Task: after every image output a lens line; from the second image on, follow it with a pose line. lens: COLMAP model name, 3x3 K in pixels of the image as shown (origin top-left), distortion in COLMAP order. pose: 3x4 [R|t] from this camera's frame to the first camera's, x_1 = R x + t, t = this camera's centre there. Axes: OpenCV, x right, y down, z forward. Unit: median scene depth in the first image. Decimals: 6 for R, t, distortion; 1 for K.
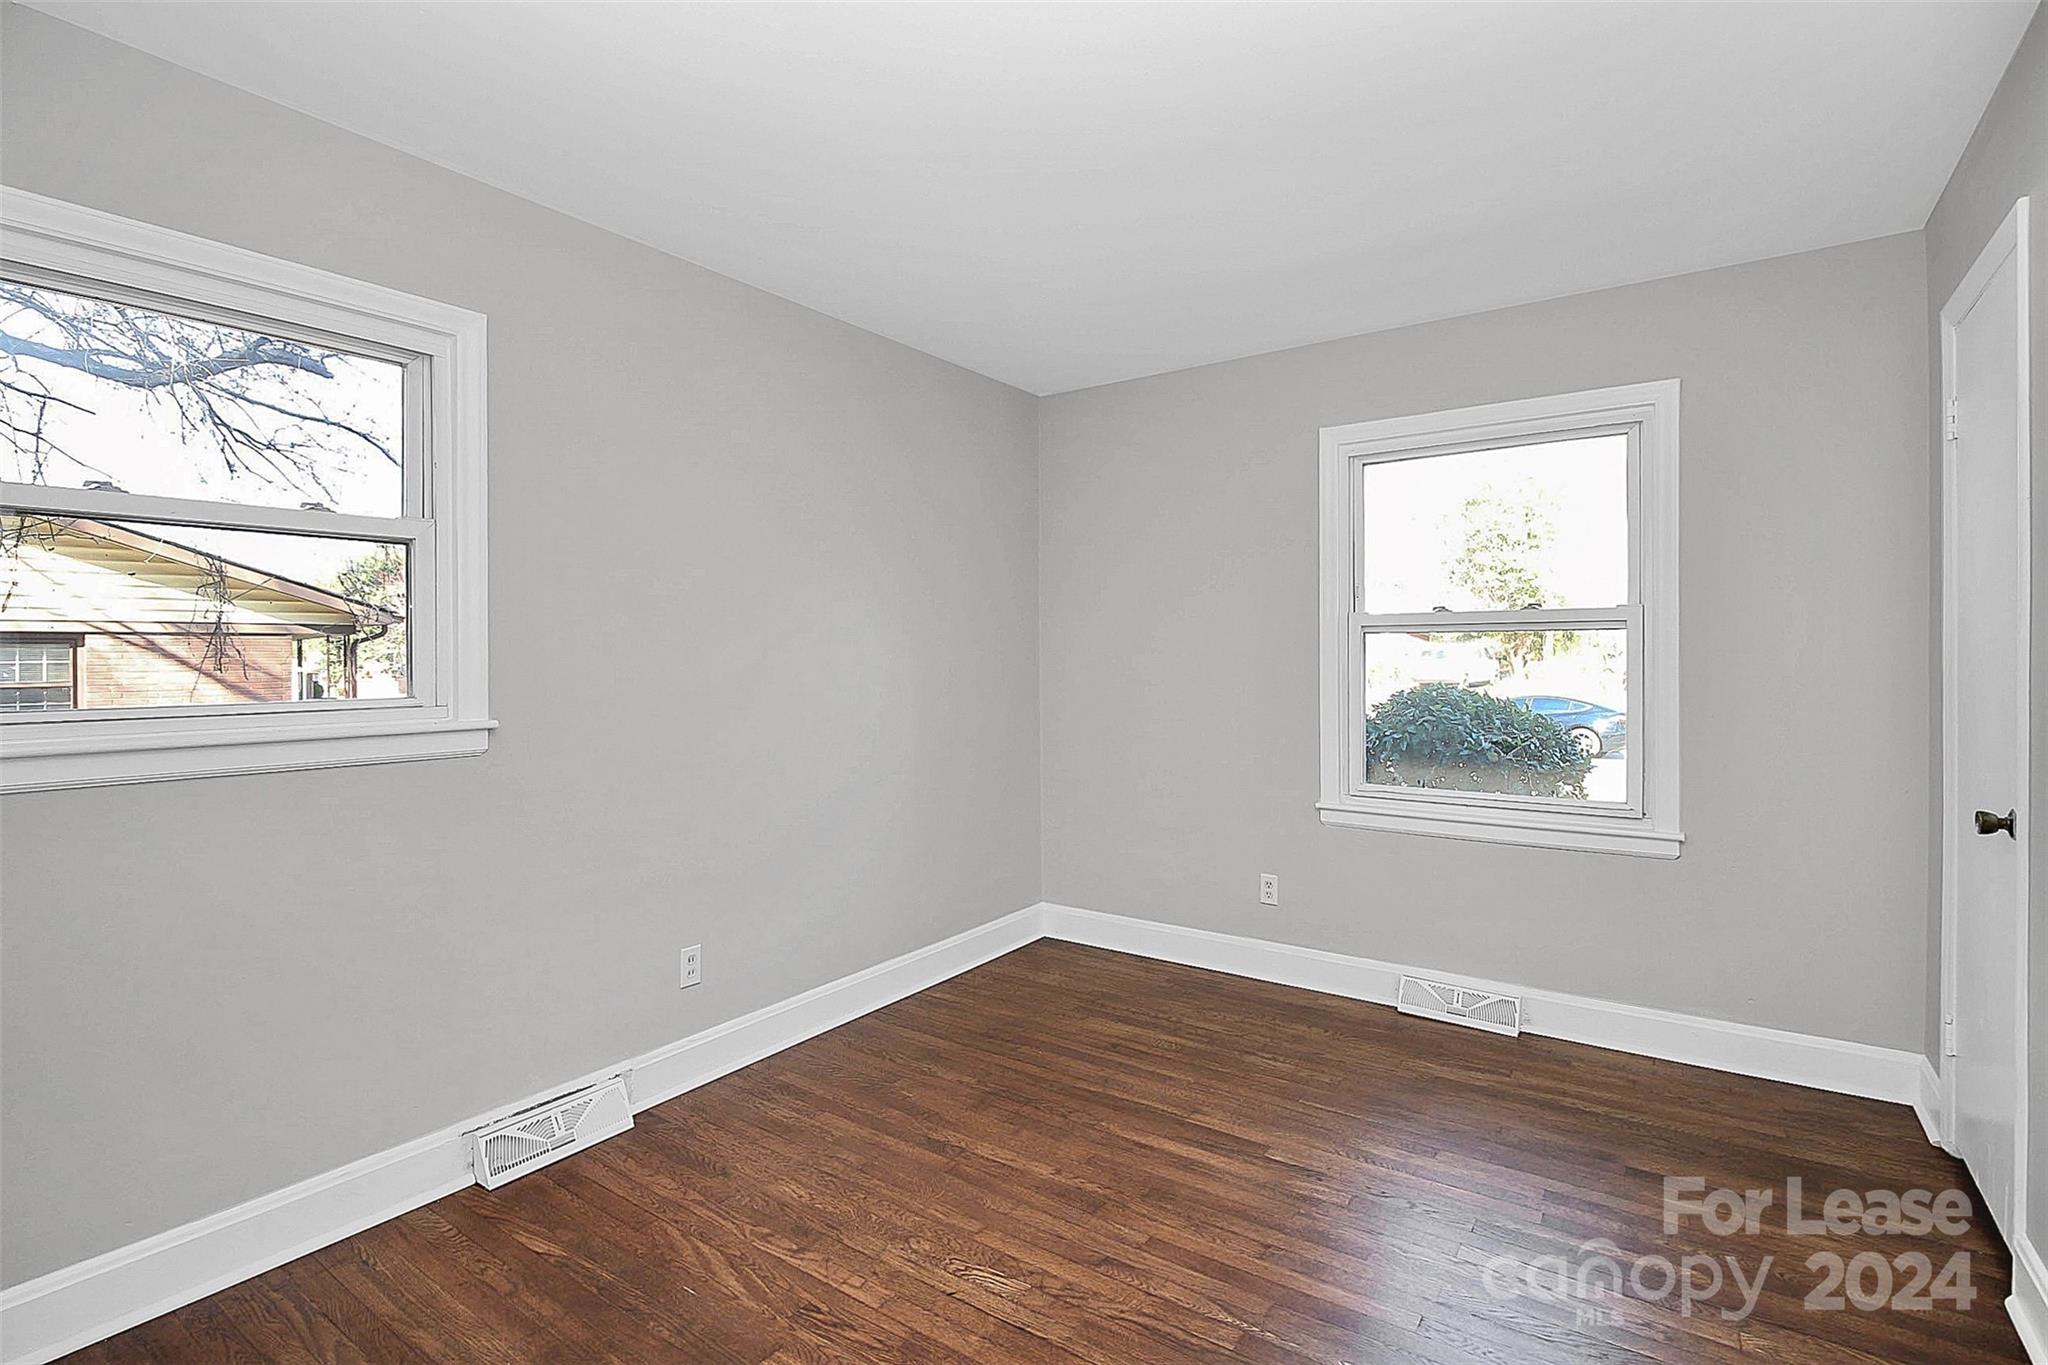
lens RADIAL K [[954.4, 0, 1017.5], [0, 954.4, 664.3], [0, 0, 1]] dist [0.000779, -0.011598]
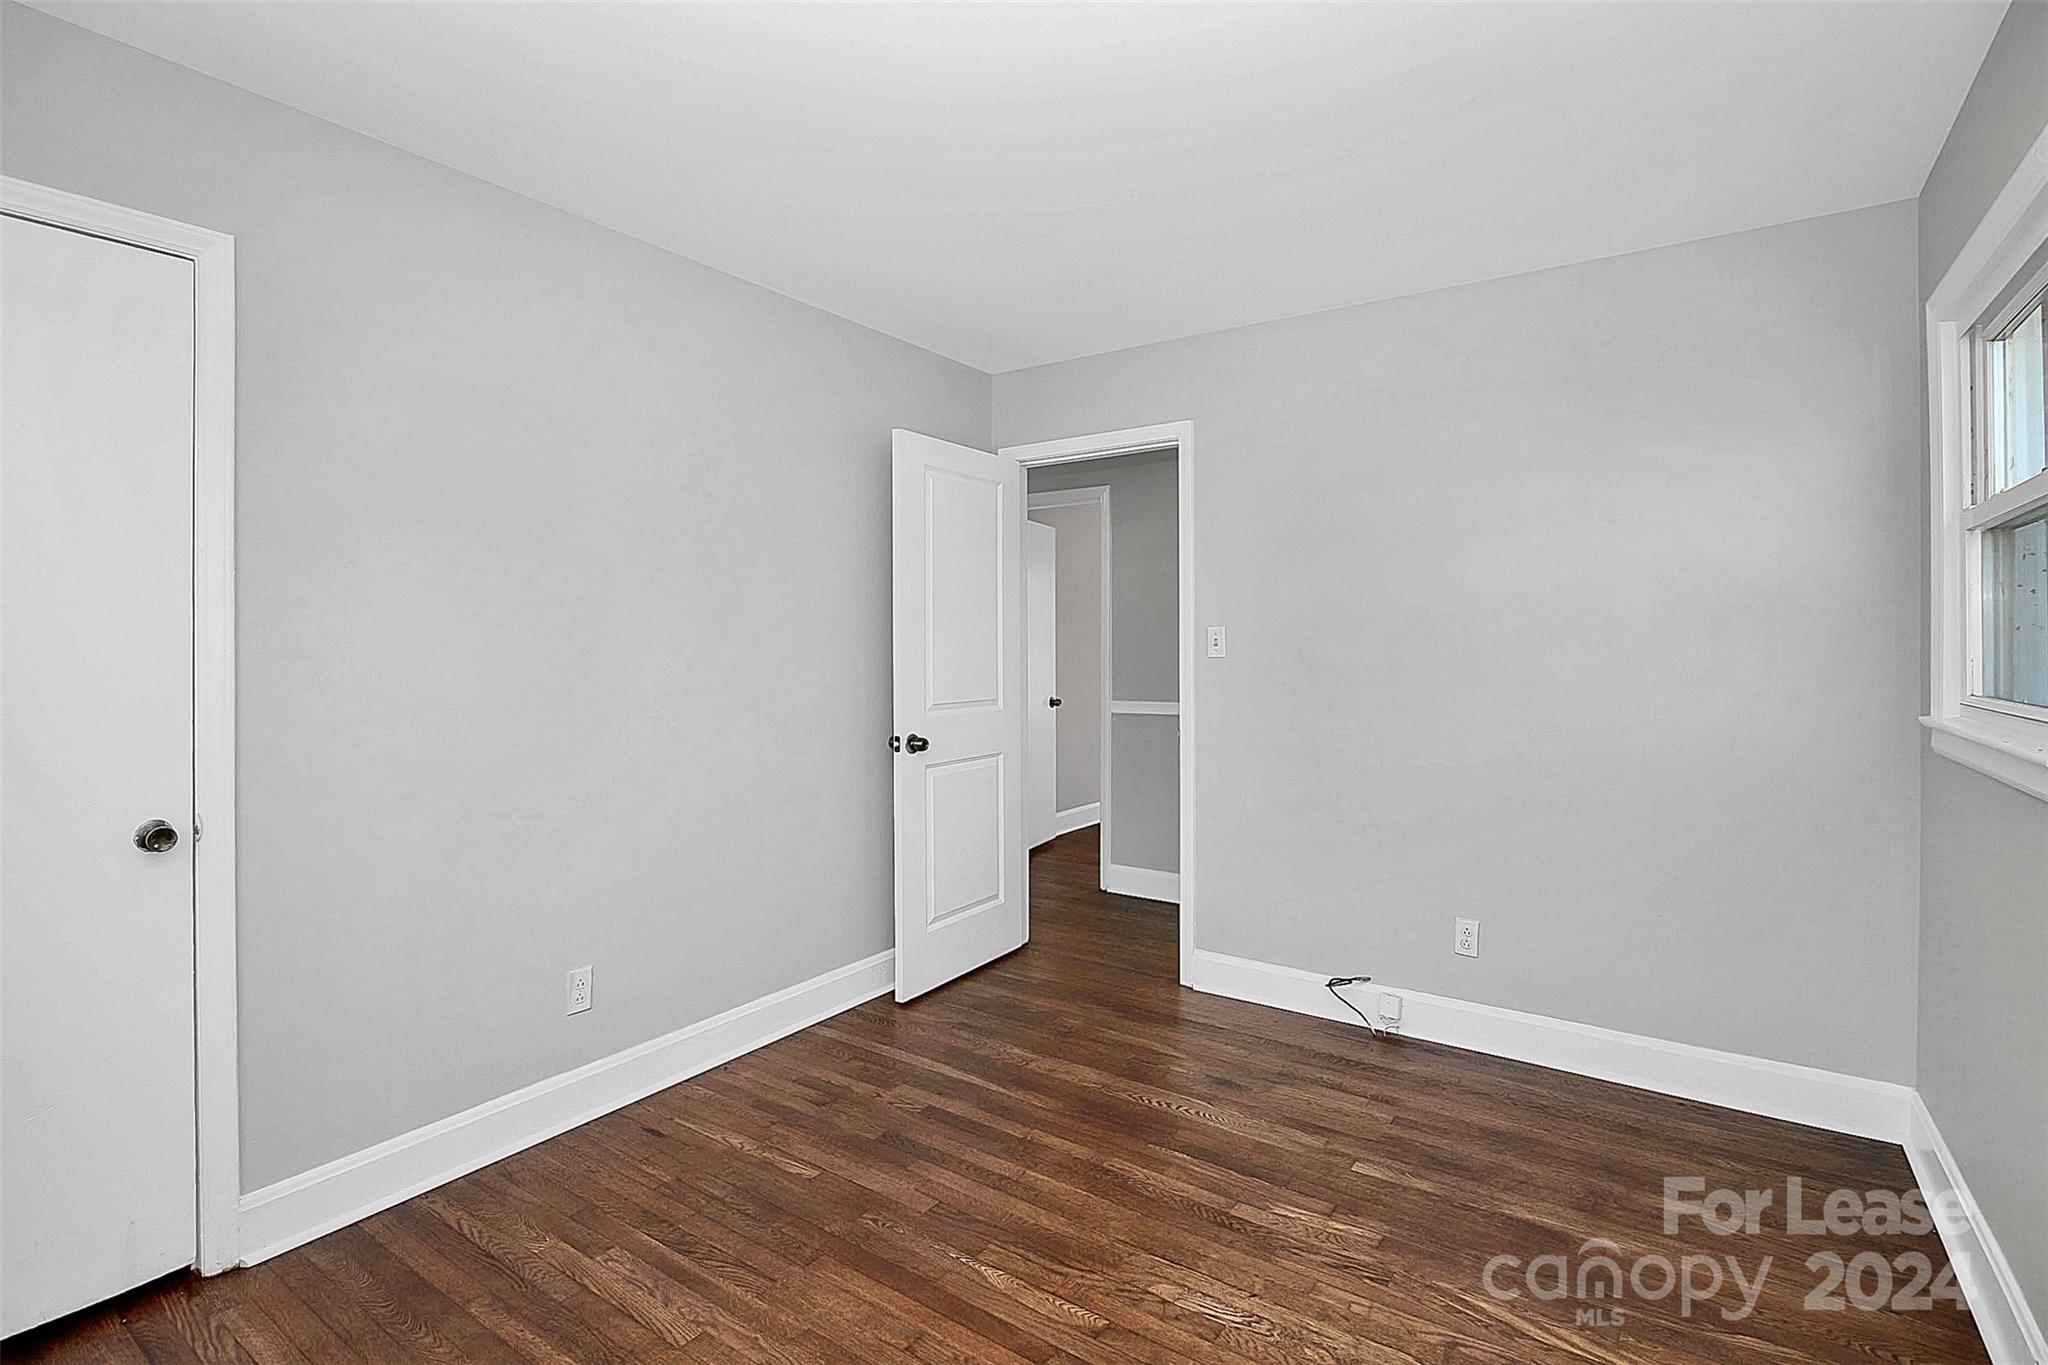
lens RADIAL K [[954.4, 0, 1017.5], [0, 954.4, 664.3], [0, 0, 1]] dist [0.000779, -0.011598]
pose [[-0.999994, 0.001869, -0.002757, 0.179237], [0.001842, 0.999950, 0.009824, -0.007508], [0.002775, 0.009819, -0.999948, 2.006562]]
